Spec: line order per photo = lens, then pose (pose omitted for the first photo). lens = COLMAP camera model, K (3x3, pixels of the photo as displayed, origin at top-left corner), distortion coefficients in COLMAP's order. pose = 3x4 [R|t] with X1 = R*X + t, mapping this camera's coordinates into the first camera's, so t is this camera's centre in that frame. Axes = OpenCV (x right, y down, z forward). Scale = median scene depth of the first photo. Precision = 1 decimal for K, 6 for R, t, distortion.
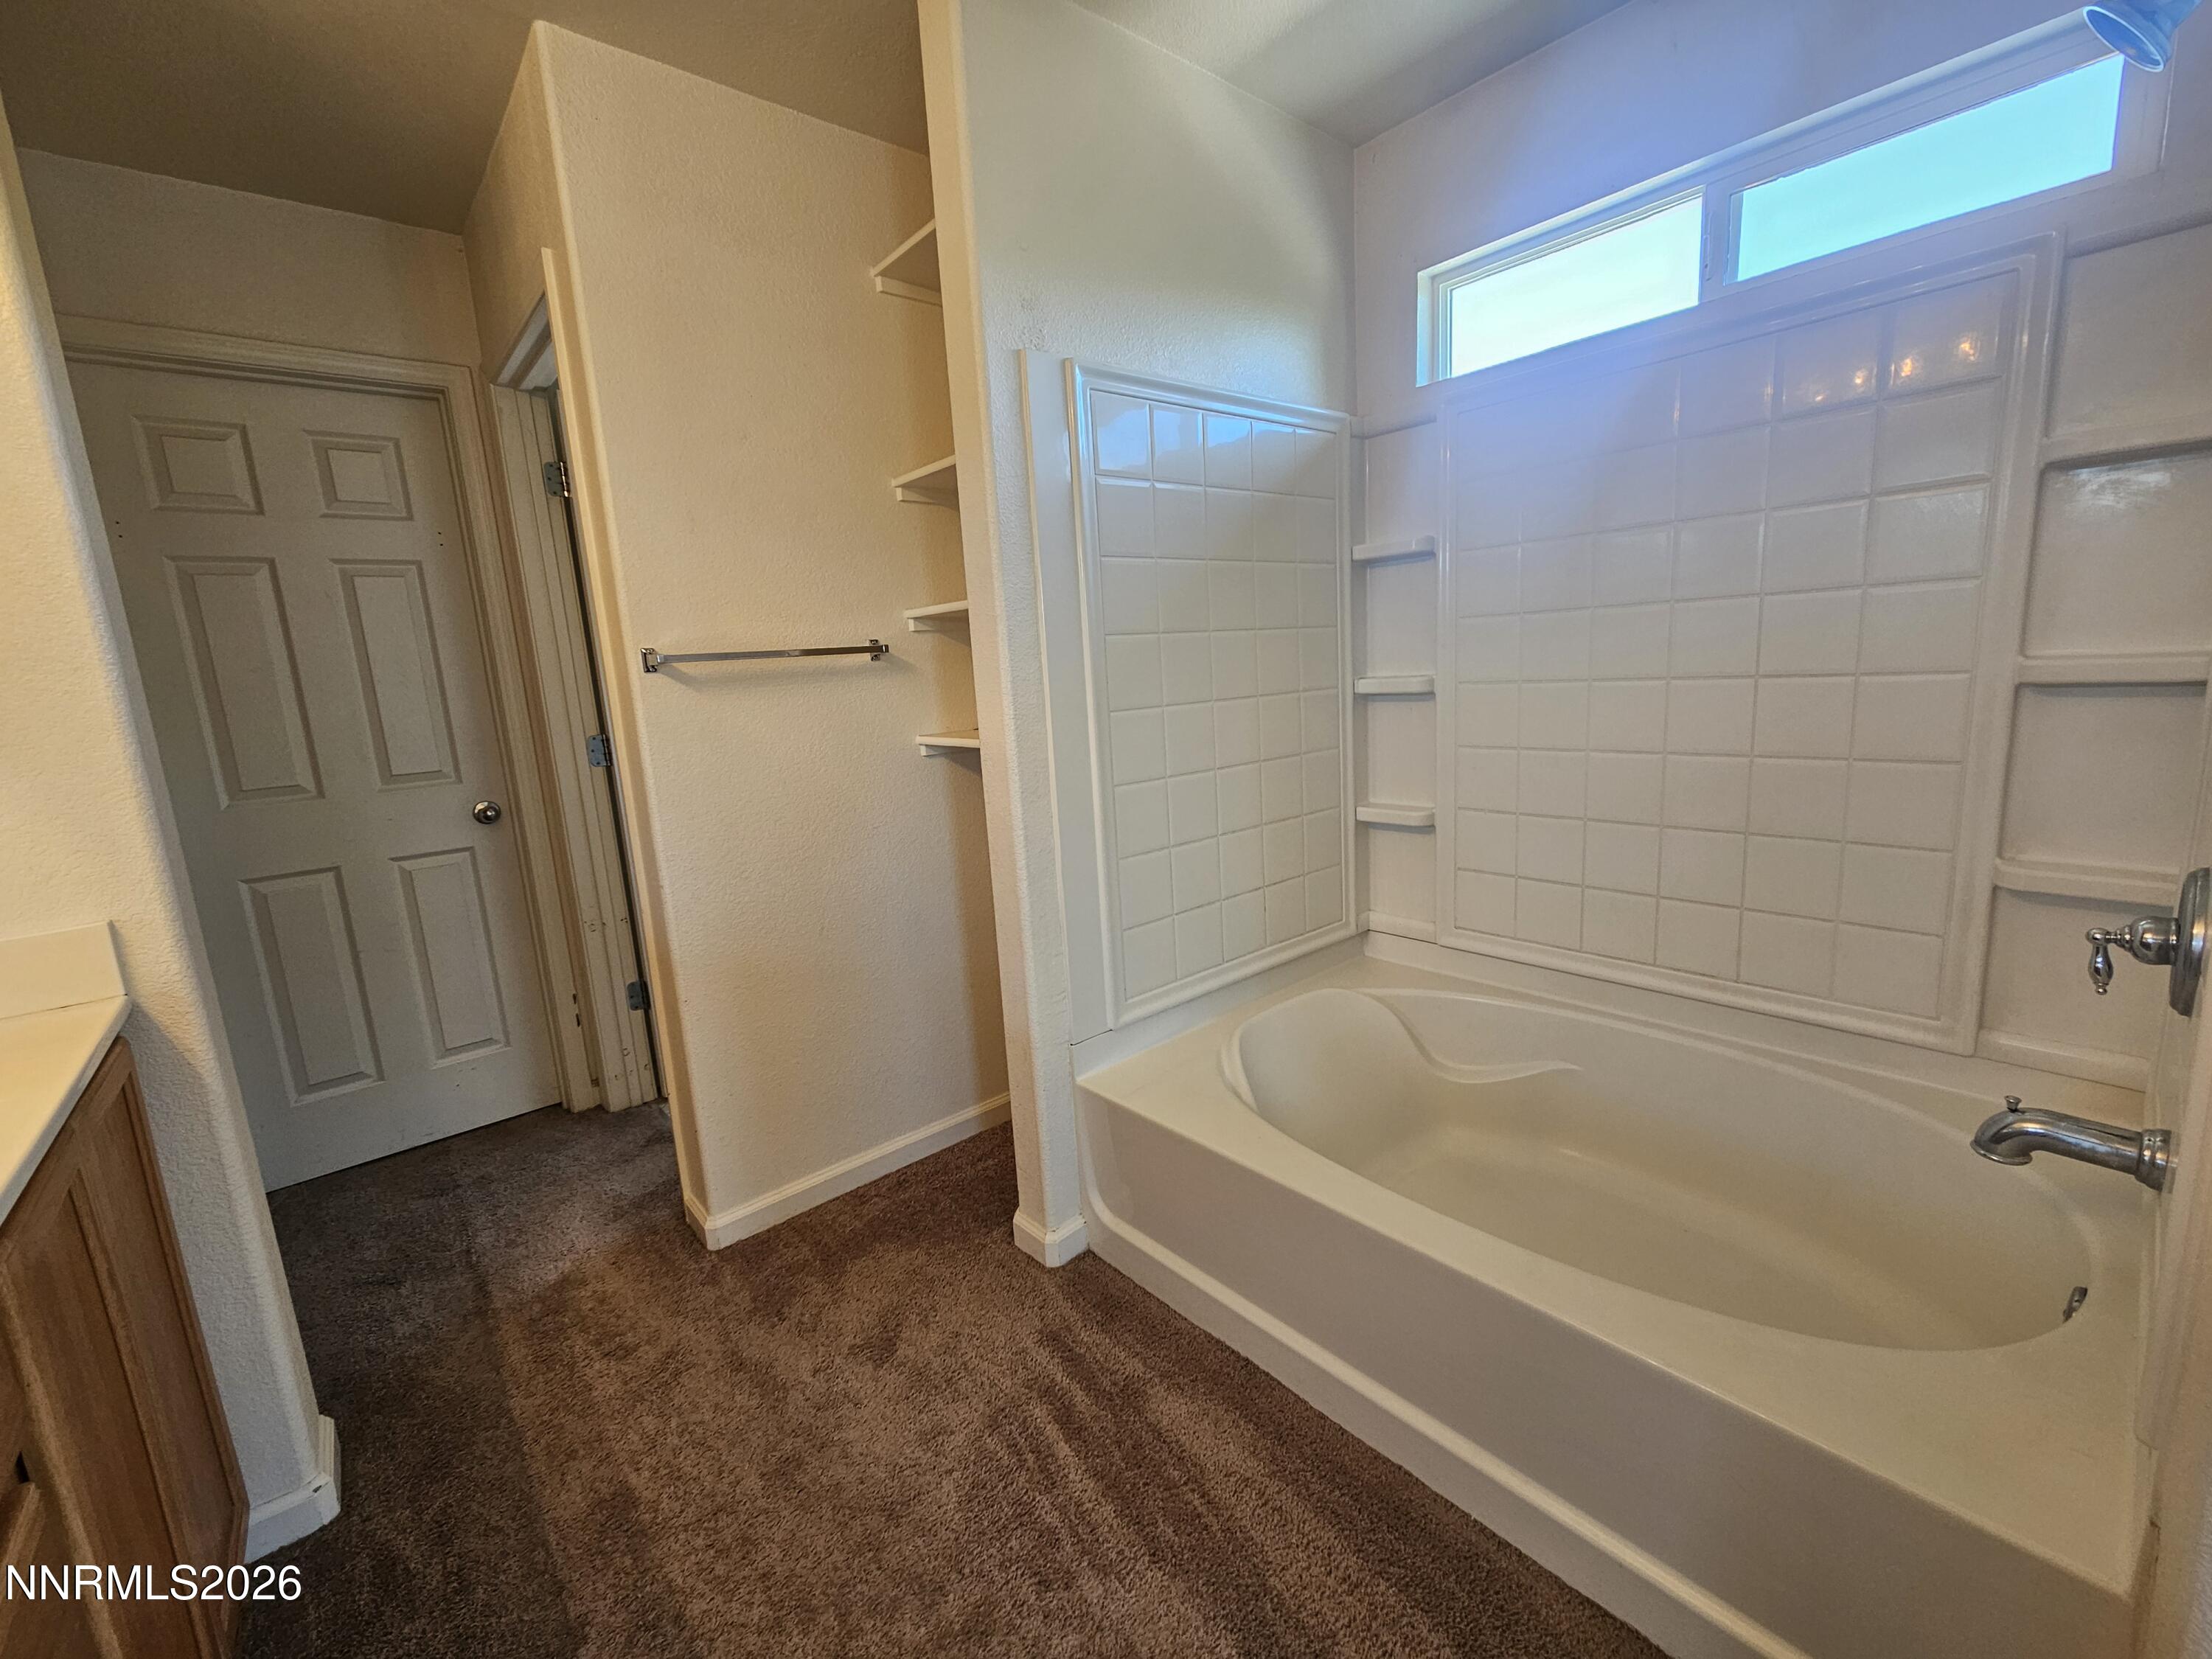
lens RADIAL K [[912.3, 0, 1110.8], [0, 912.3, 822.6], [0, 0, 1]] dist [0.000170, 0.000527]
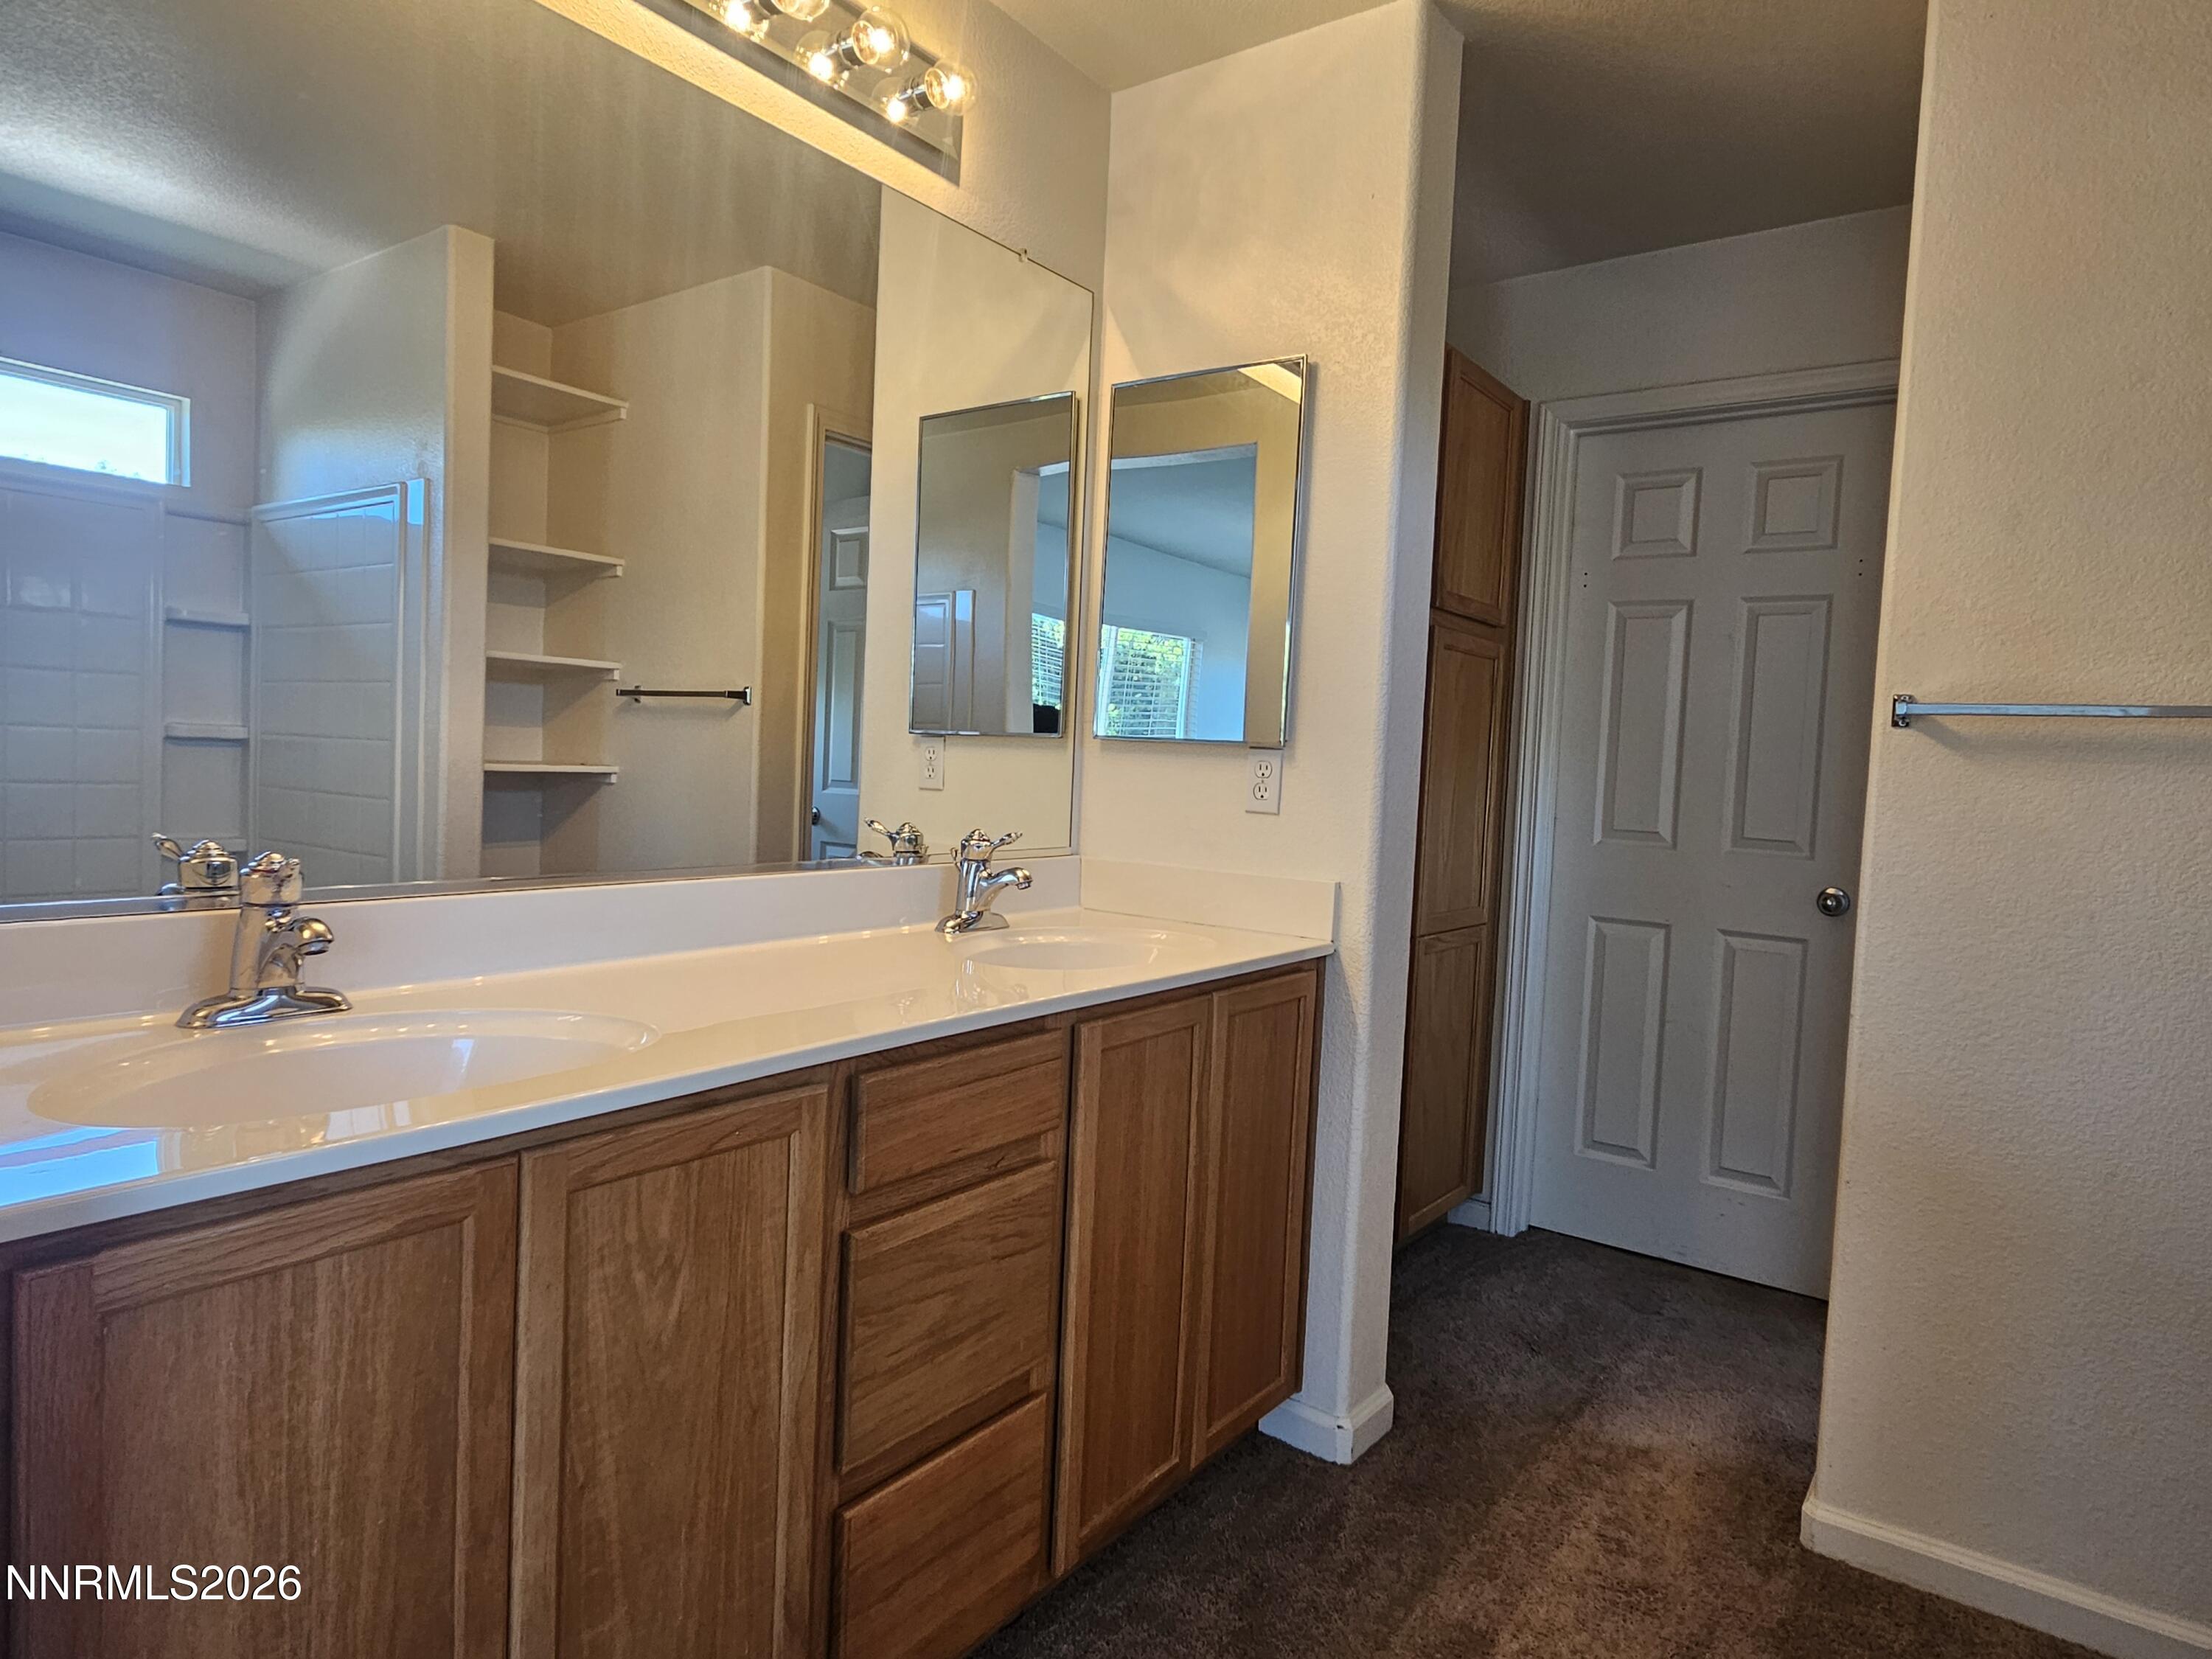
lens RADIAL K [[1312.5, 0, 1102.7], [0, 1312.5, 819.2], [0, 0, 1]] dist [0.000242, 0.000237]
pose [[0.219186, 0.117460, -0.968587, 0.381327], [-0.229193, 0.971147, 0.065906, -0.014661], [0.948382, 0.207547, 0.239783, 0.147612]]
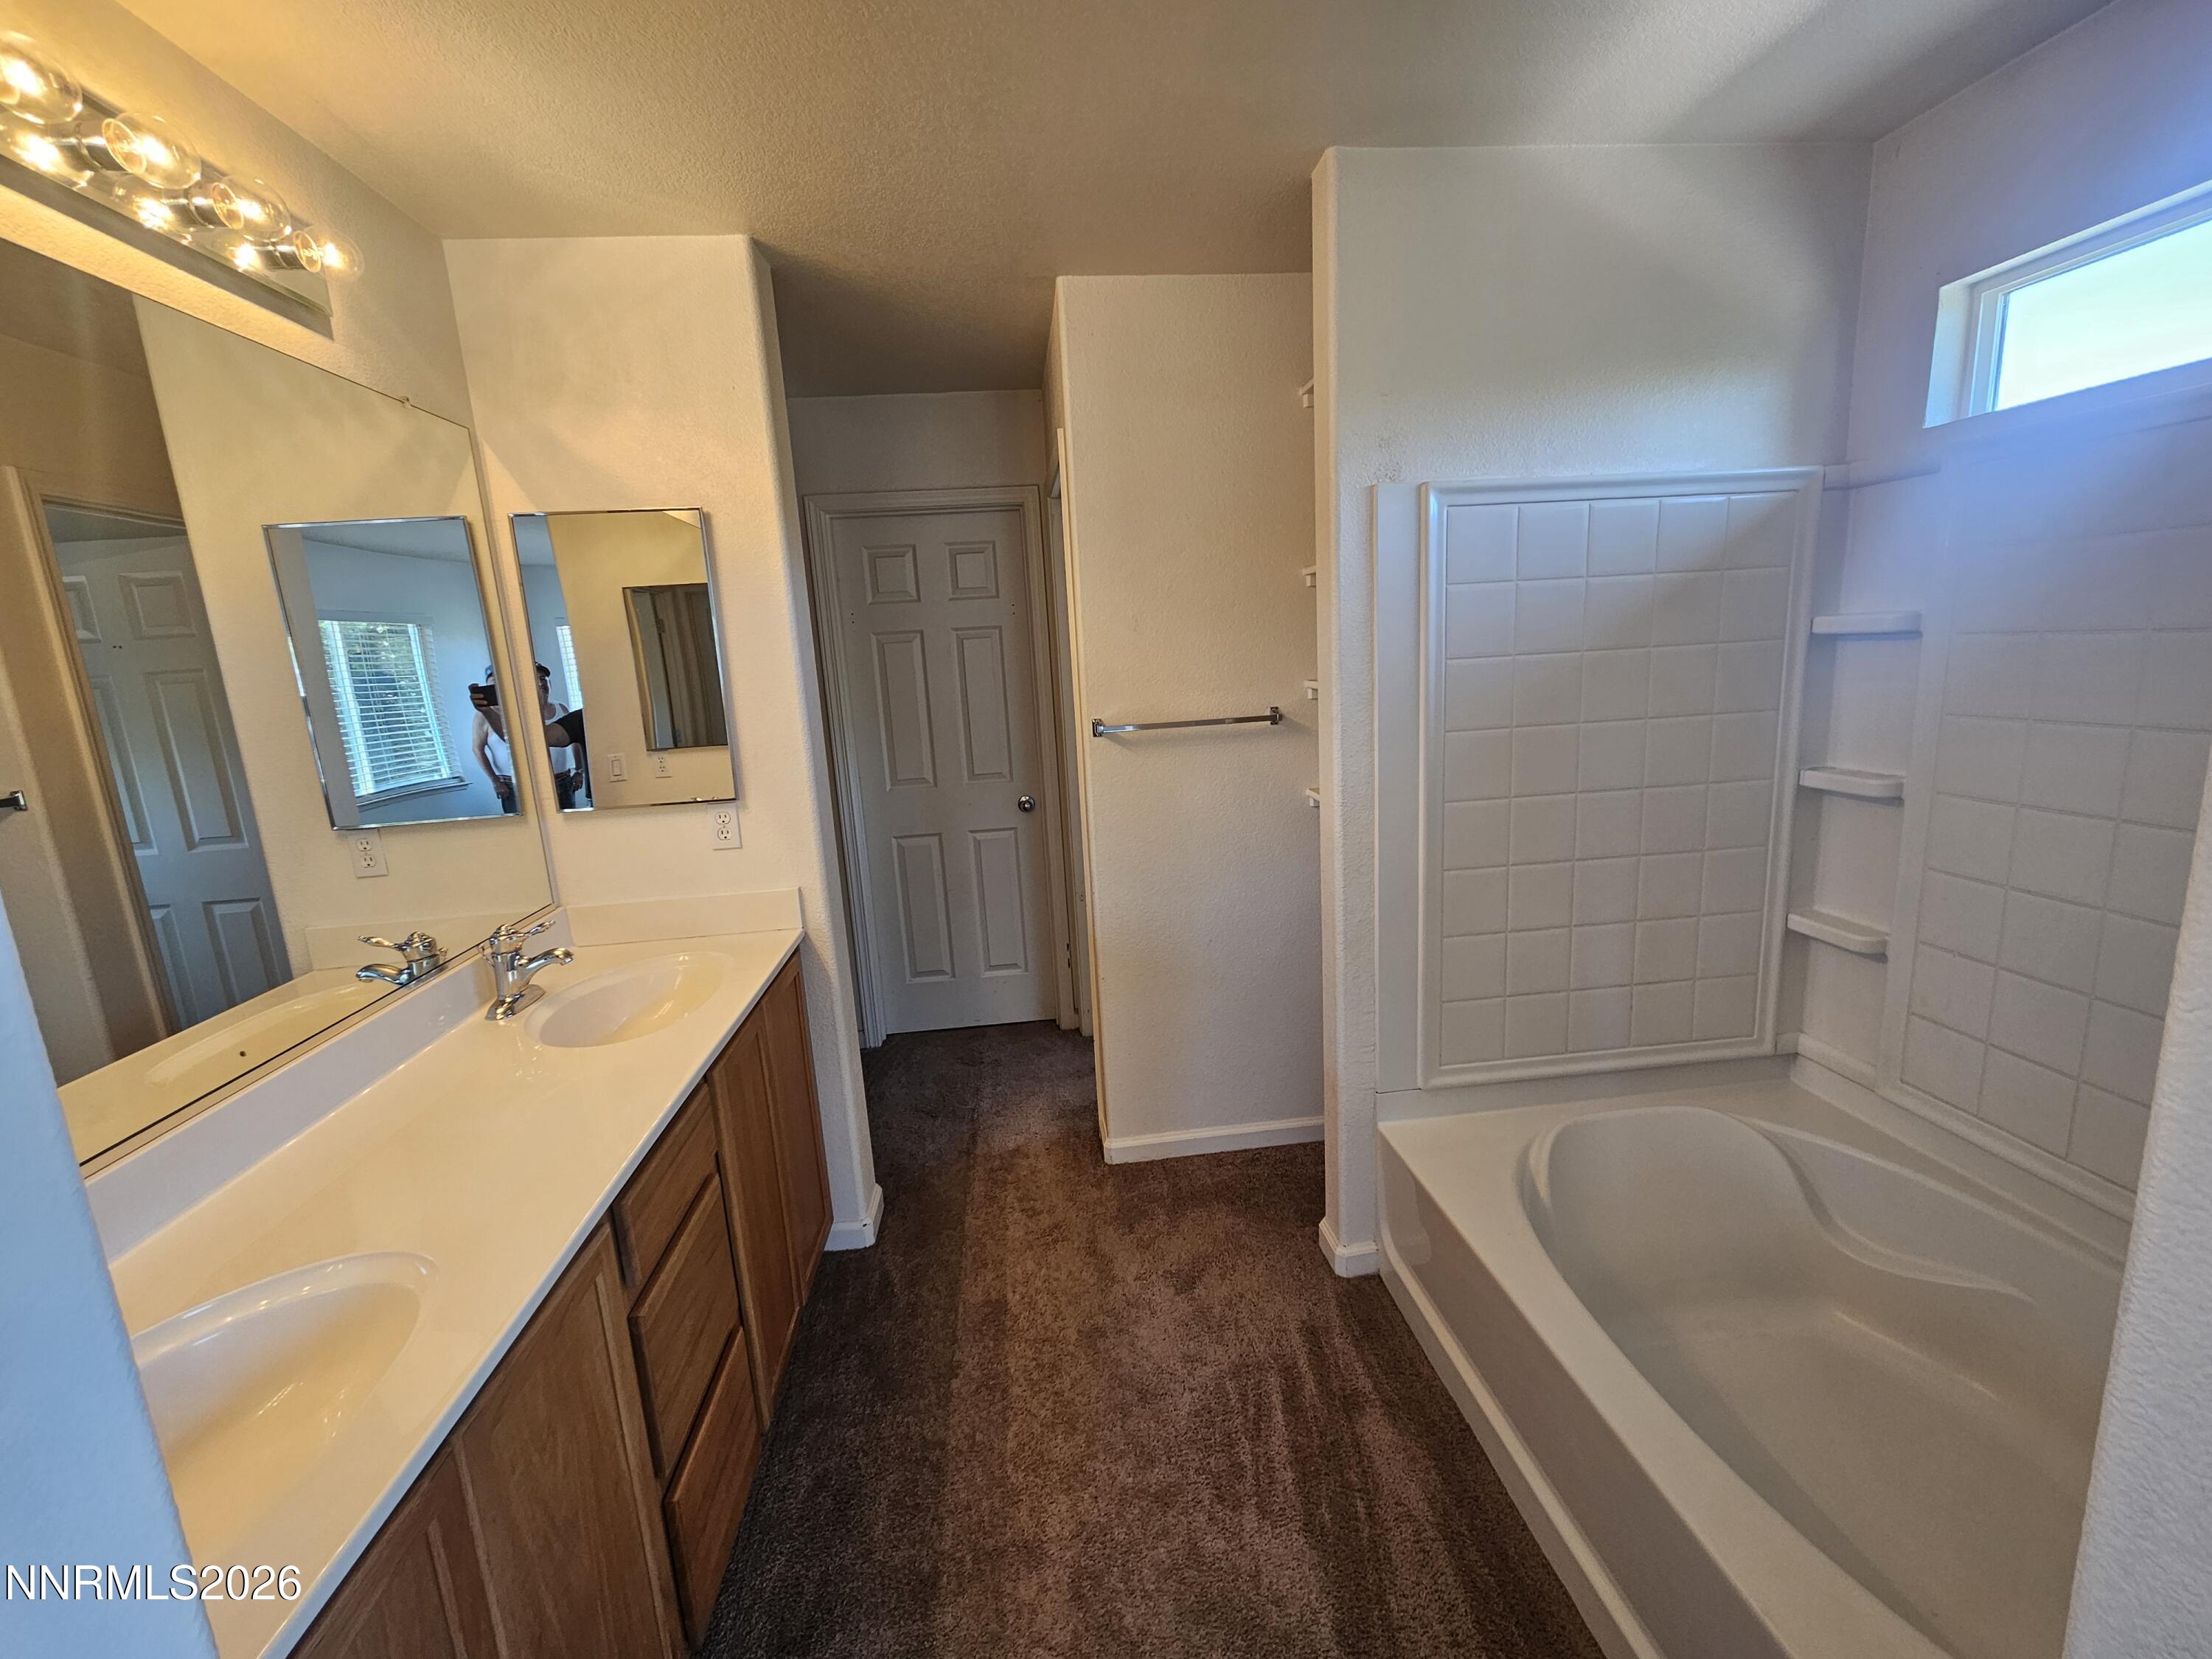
lens RADIAL K [[912.3, 0, 1110.8], [0, 912.3, 822.6], [0, 0, 1]] dist [0.000170, 0.000527]
pose [[0.822101, 0.120637, -0.556414, 0.272350], [-0.093055, 0.992623, 0.077723, -0.142398], [0.561686, -0.012119, 0.827262, -0.105366]]
